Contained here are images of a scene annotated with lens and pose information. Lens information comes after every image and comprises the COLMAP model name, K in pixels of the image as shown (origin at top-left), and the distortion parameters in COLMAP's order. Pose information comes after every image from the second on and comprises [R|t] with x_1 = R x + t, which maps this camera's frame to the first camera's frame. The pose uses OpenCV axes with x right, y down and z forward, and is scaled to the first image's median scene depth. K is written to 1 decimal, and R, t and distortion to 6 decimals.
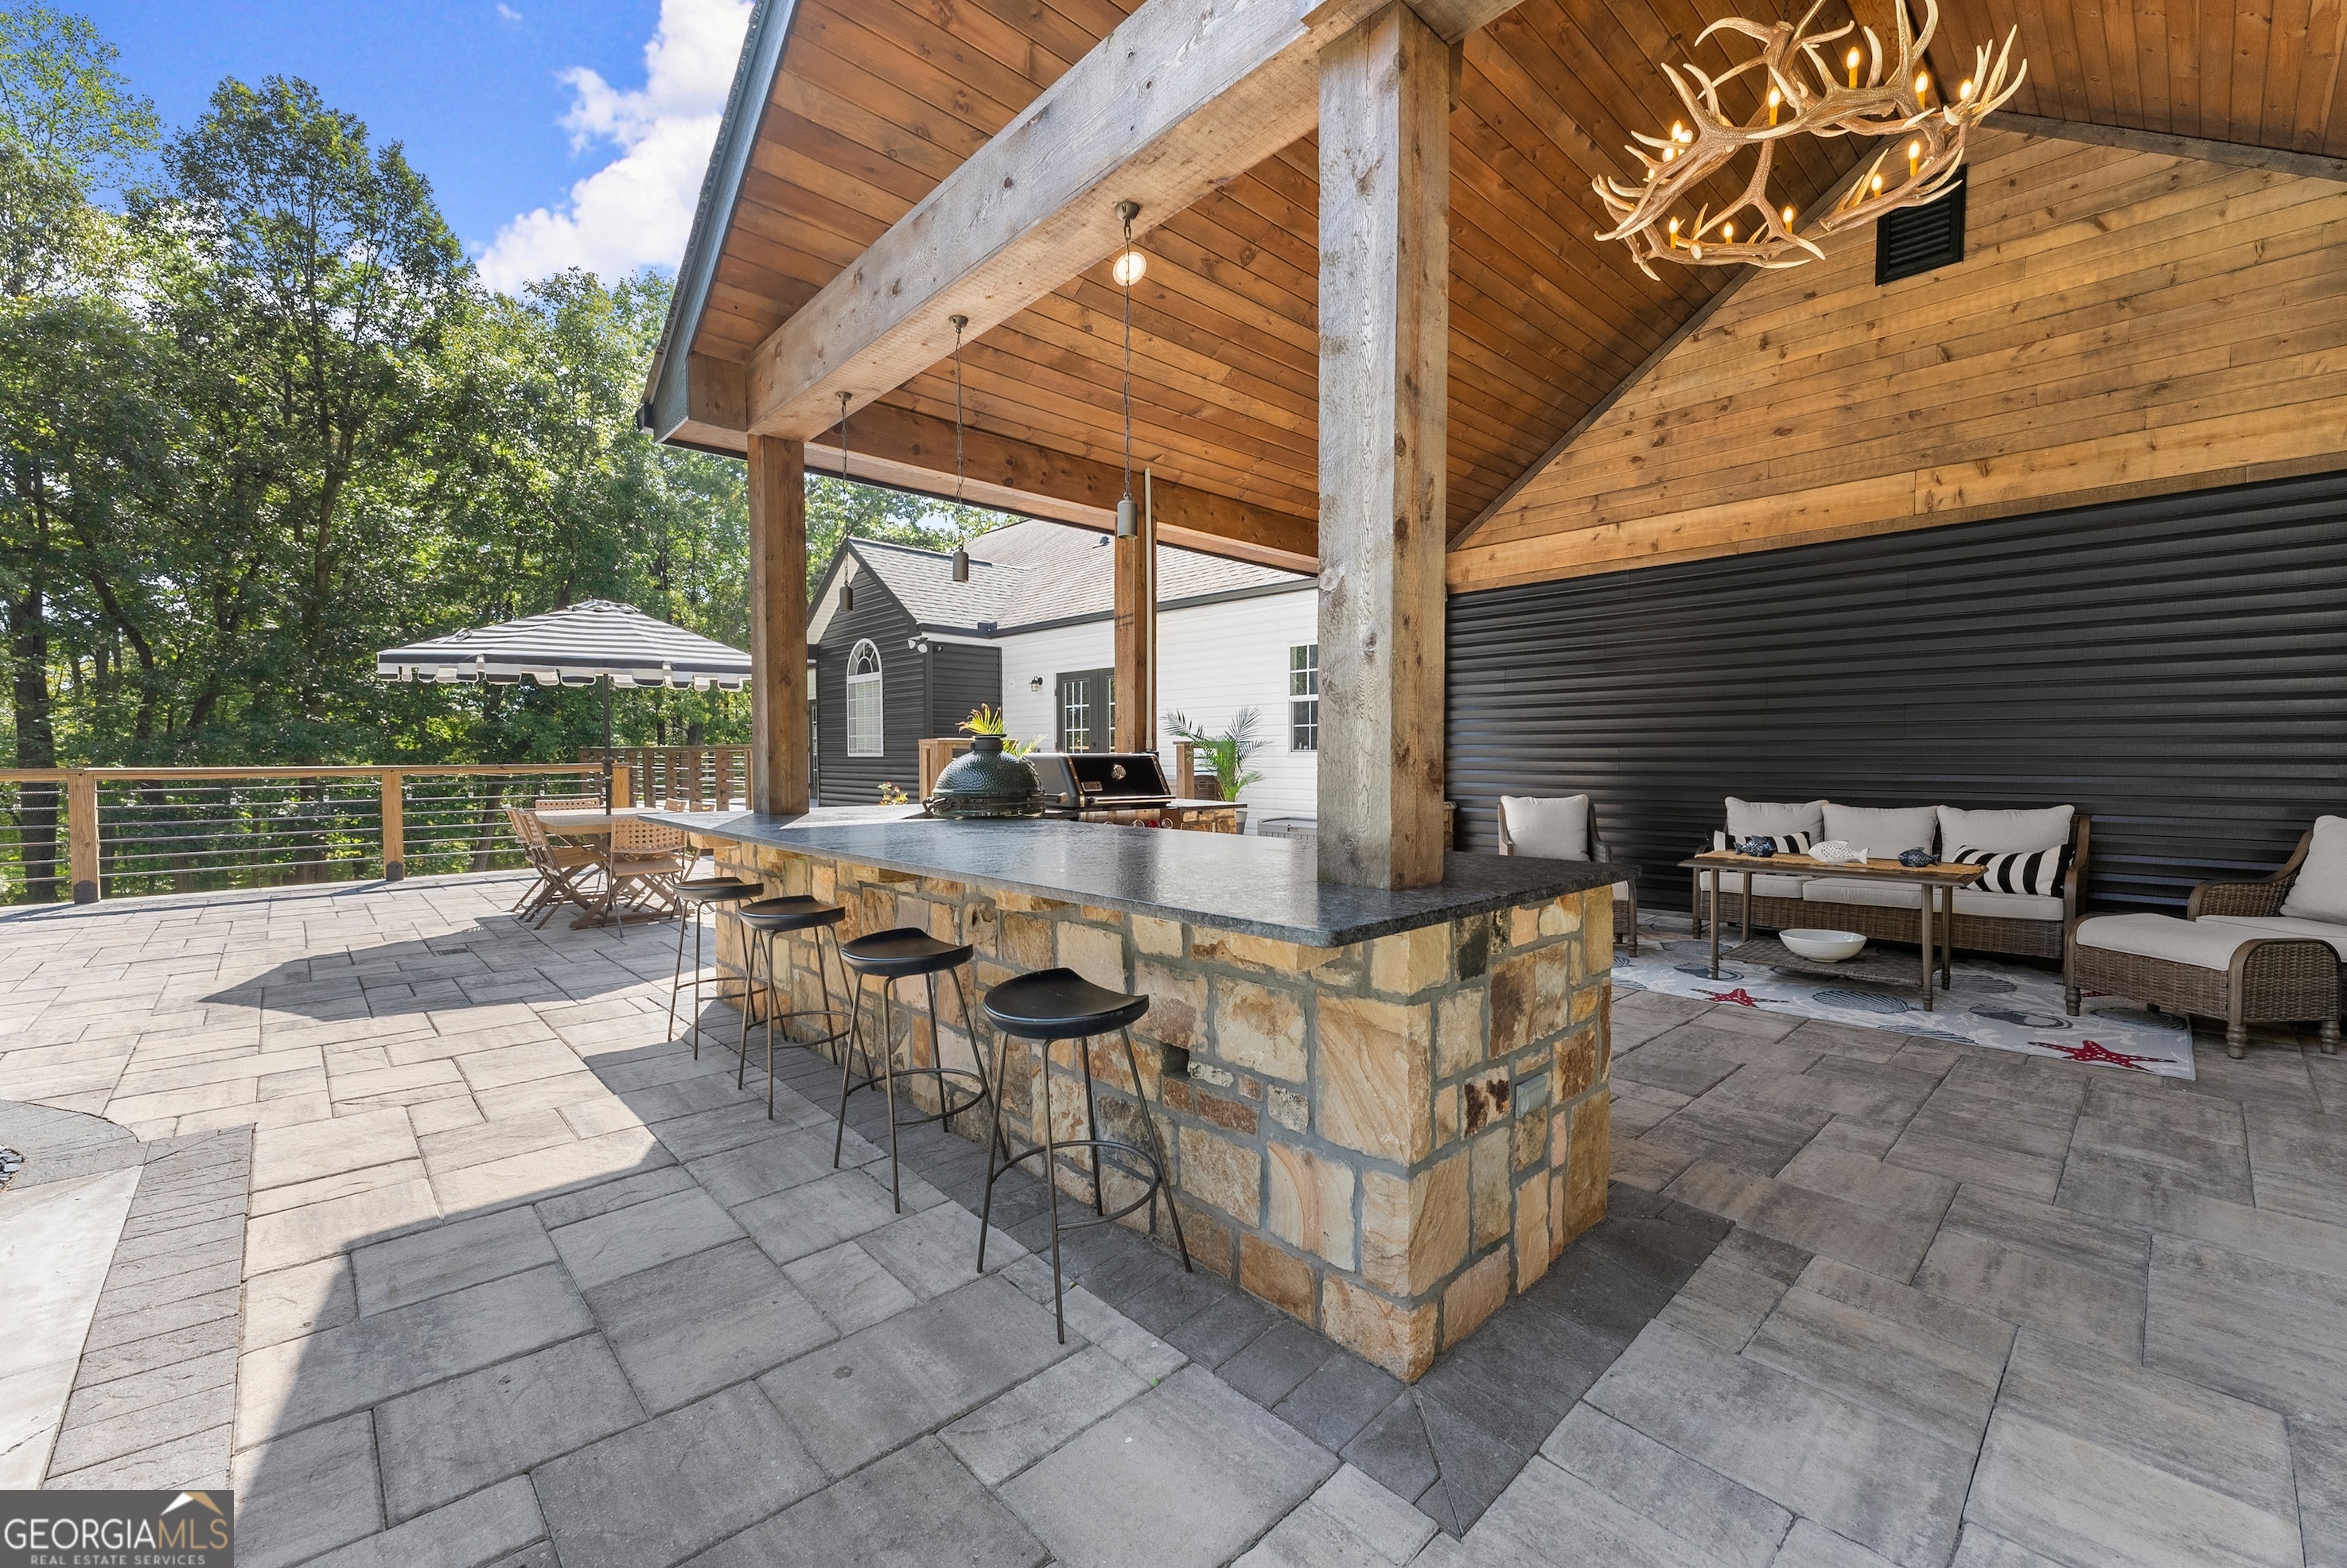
lens RADIAL K [[951.0, 0, 1169.5], [0, 951.0, 781.9], [0, 0, 1]] dist [0.006072, -0.001385]
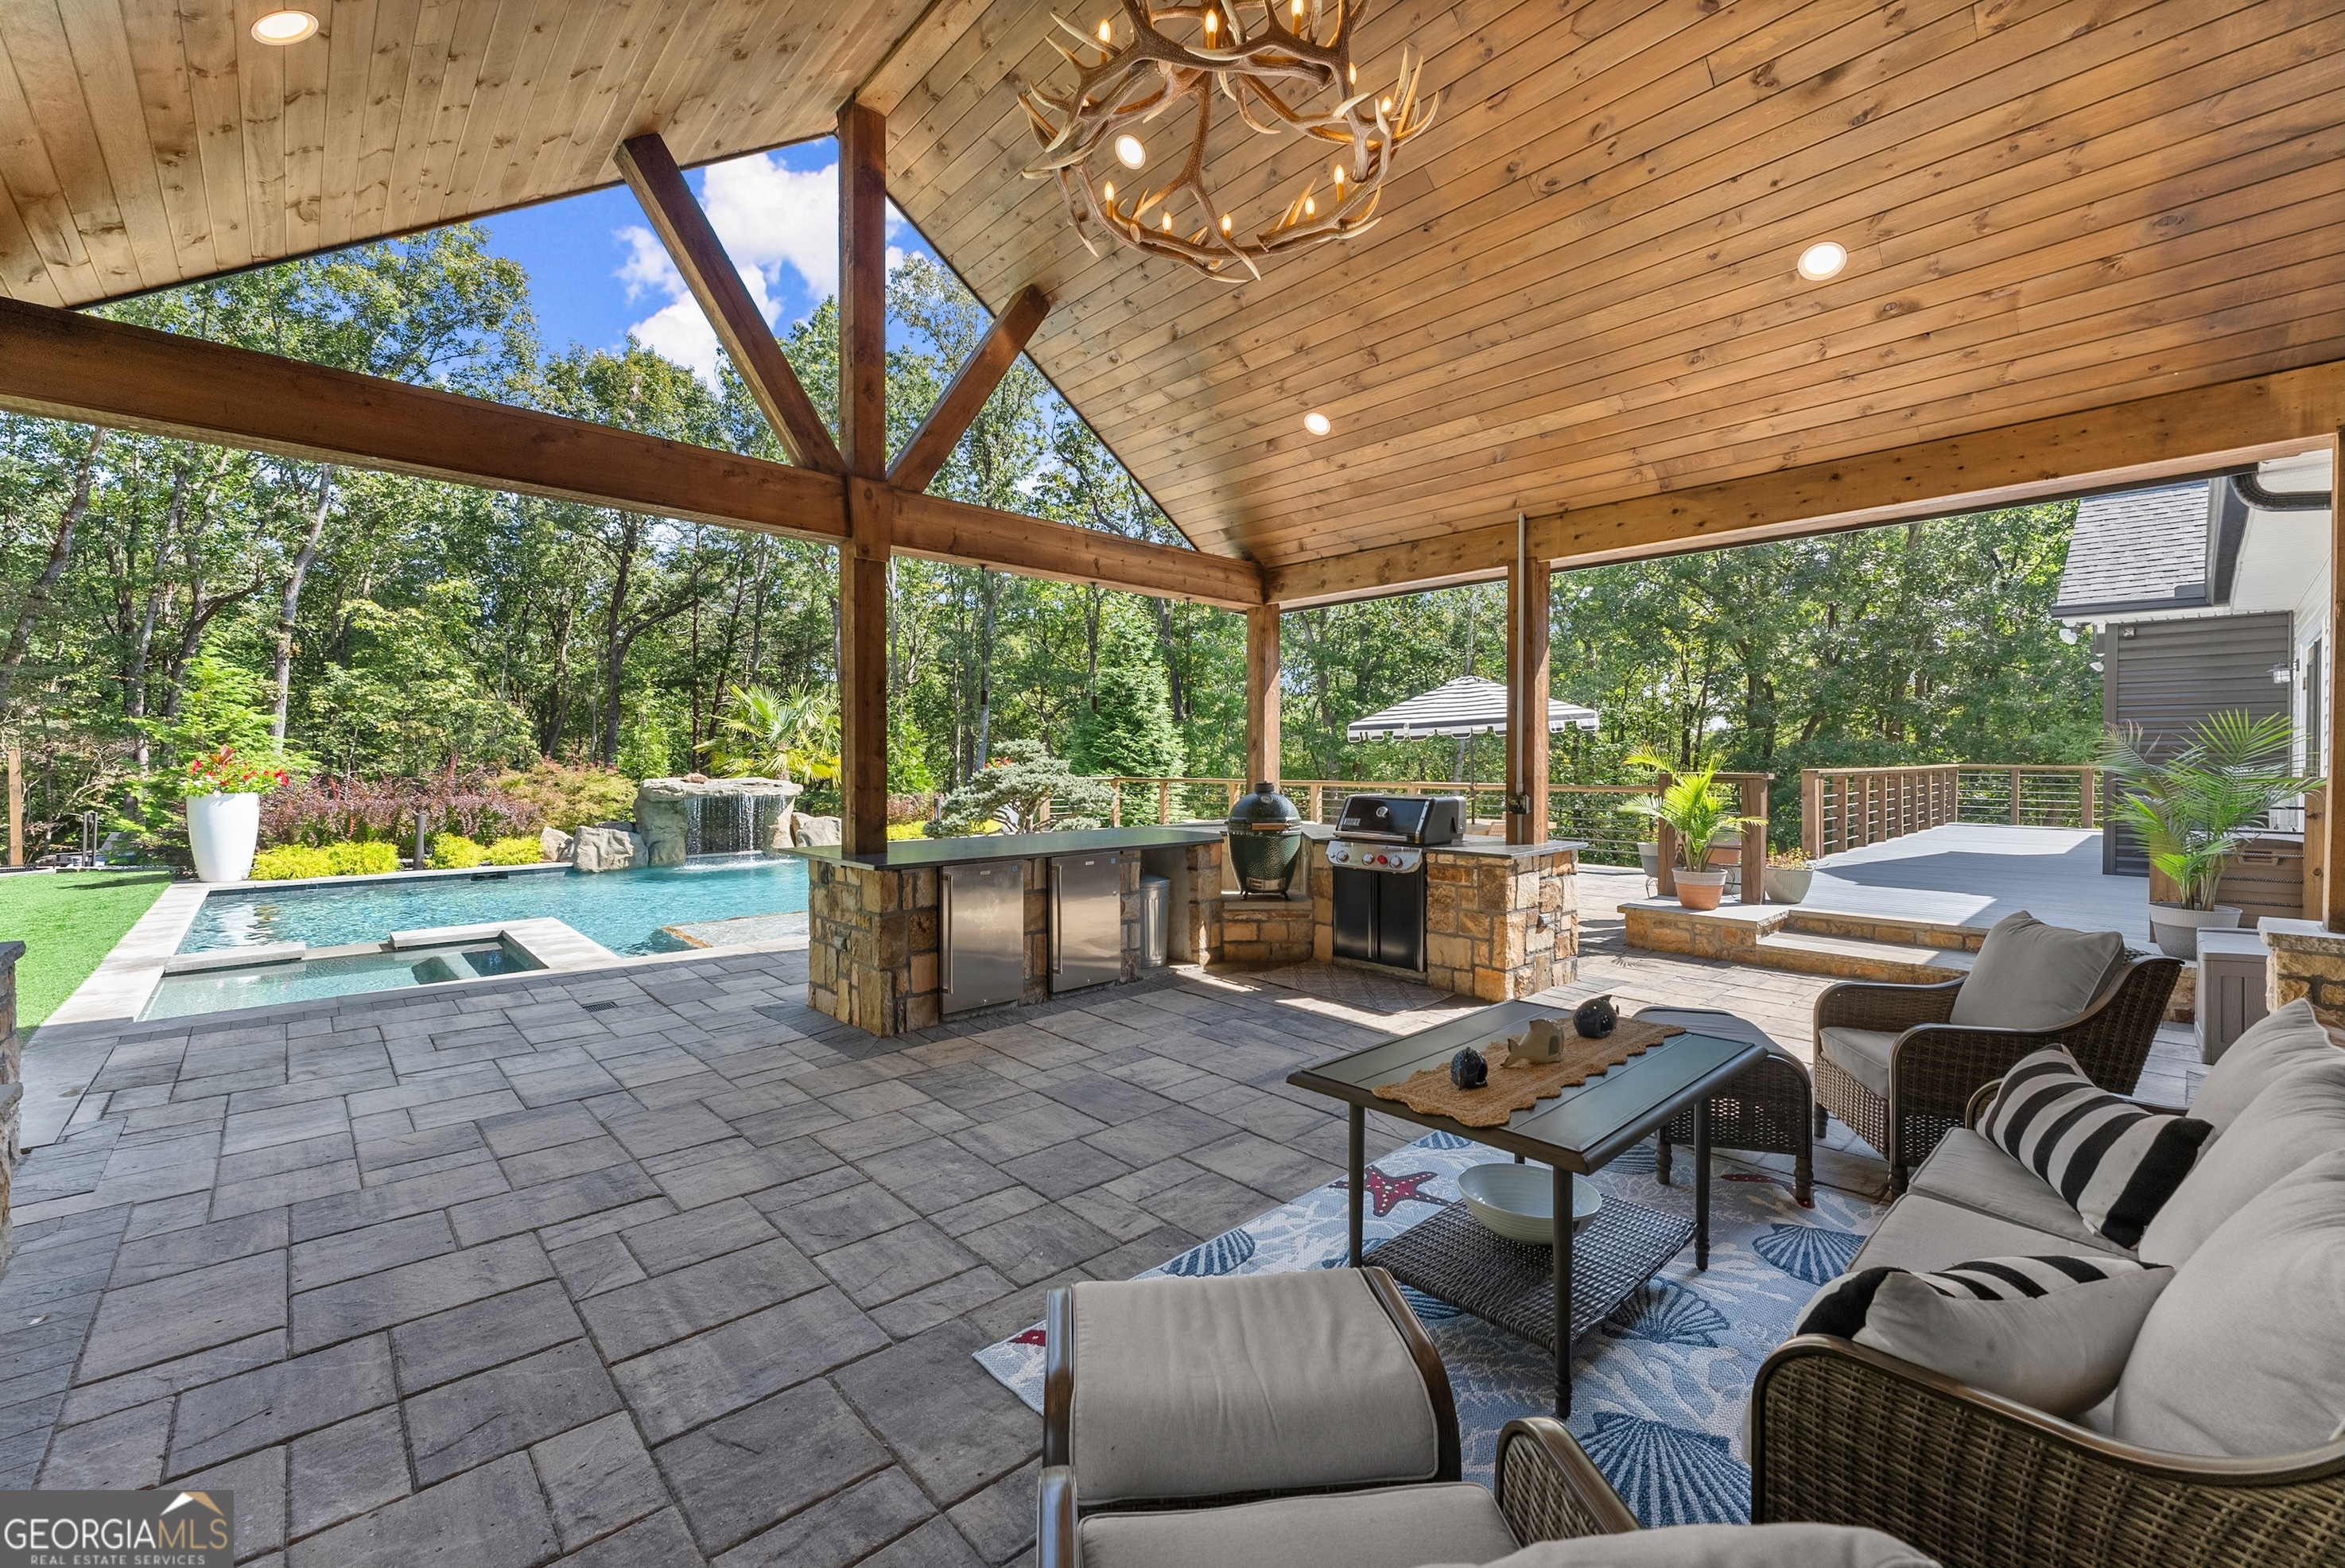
lens RADIAL K [[950.2, 0, 1176.7], [0, 950.2, 777.9], [0, 0, 1]] dist [0.006072, -0.001385]
pose [[0.001322, 0.022119, -0.999754, 1.283756], [-0.028566, 0.999348, 0.022072, -0.082754], [0.999591, 0.028530, 0.001953, 0.836983]]
